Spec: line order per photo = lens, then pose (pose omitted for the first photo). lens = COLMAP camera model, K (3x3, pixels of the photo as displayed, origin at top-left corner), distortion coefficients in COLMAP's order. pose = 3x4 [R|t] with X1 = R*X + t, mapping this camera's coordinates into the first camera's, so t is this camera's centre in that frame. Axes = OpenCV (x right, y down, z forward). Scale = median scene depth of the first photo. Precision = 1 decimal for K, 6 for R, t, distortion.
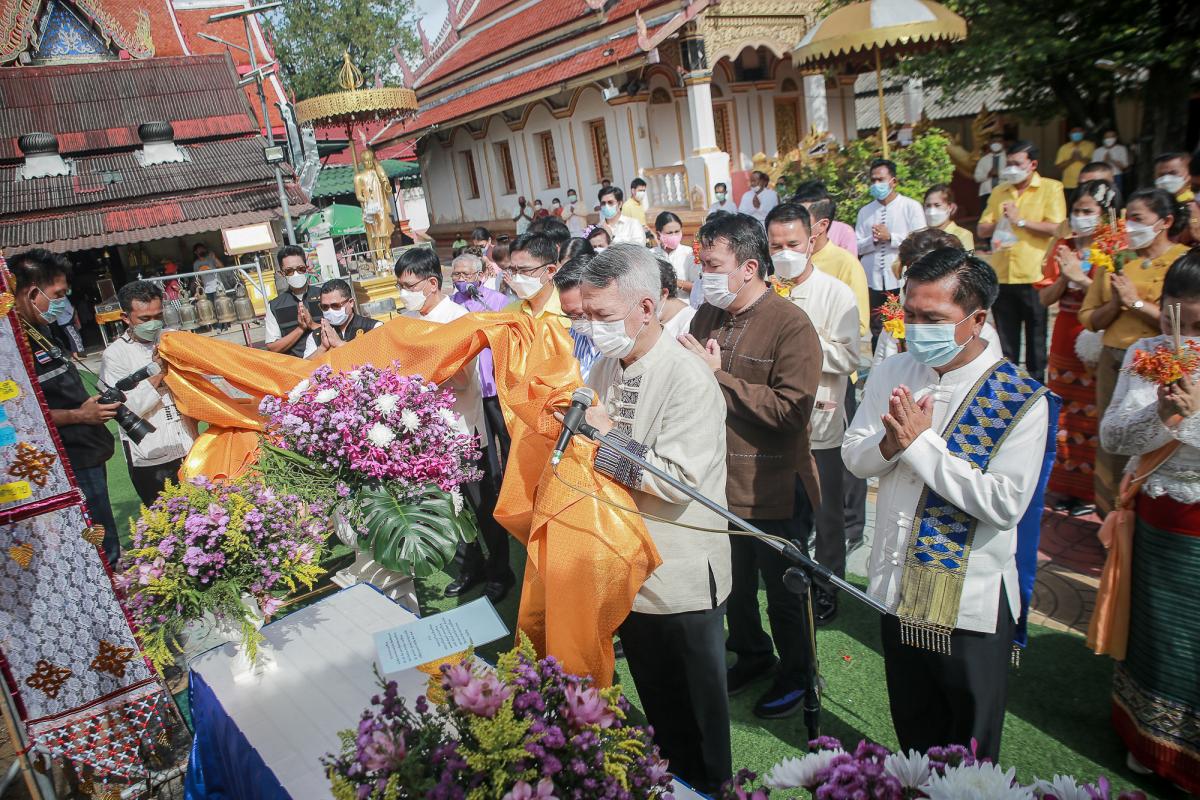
lens RADIAL K [[843.5, 0, 600.0], [0, 843.5, 400.0], [0, 0, 1]] dist [-0.134508, 0.109684]
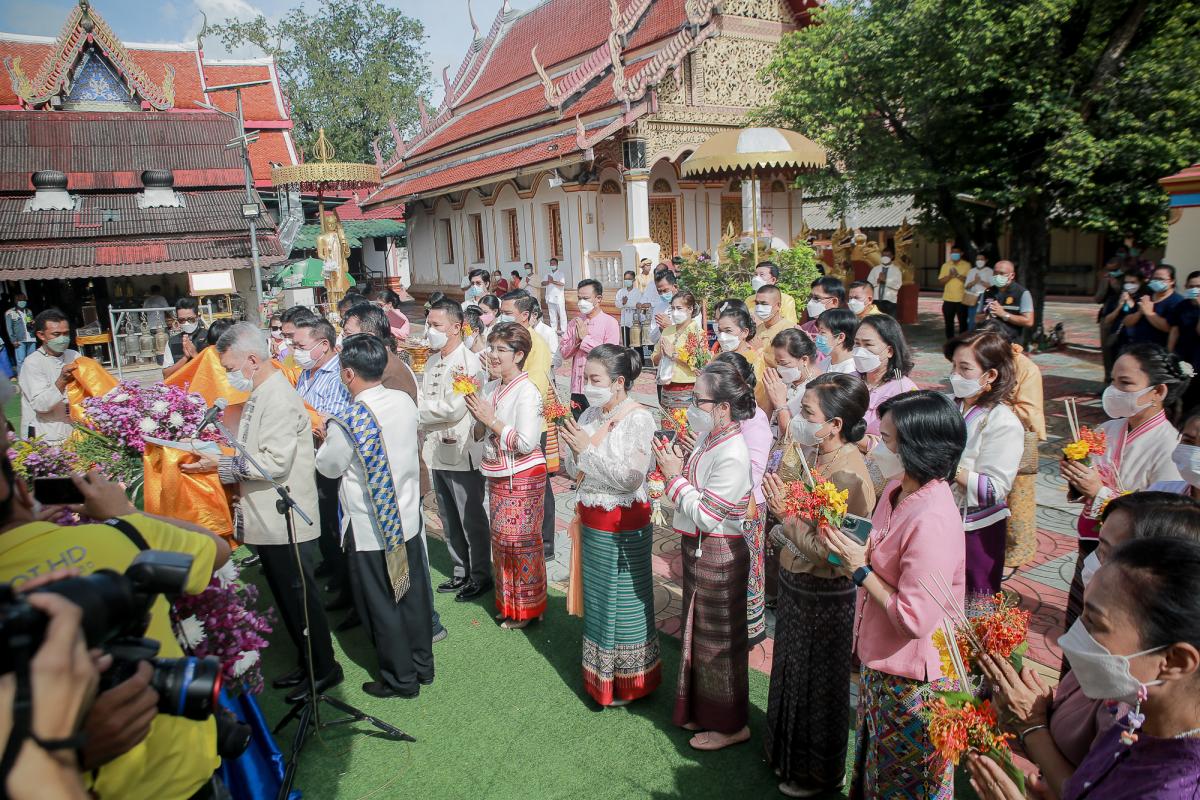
lens RADIAL K [[843.5, 0, 600.0], [0, 843.5, 400.0], [0, 0, 1]] dist [-0.134508, 0.109684]
pose [[0.995980, 0.089385, -0.005902, 0.094224], [-0.089566, 0.992493, -0.083282, 0.007534], [-0.001586, 0.083476, 0.996509, -0.085261]]
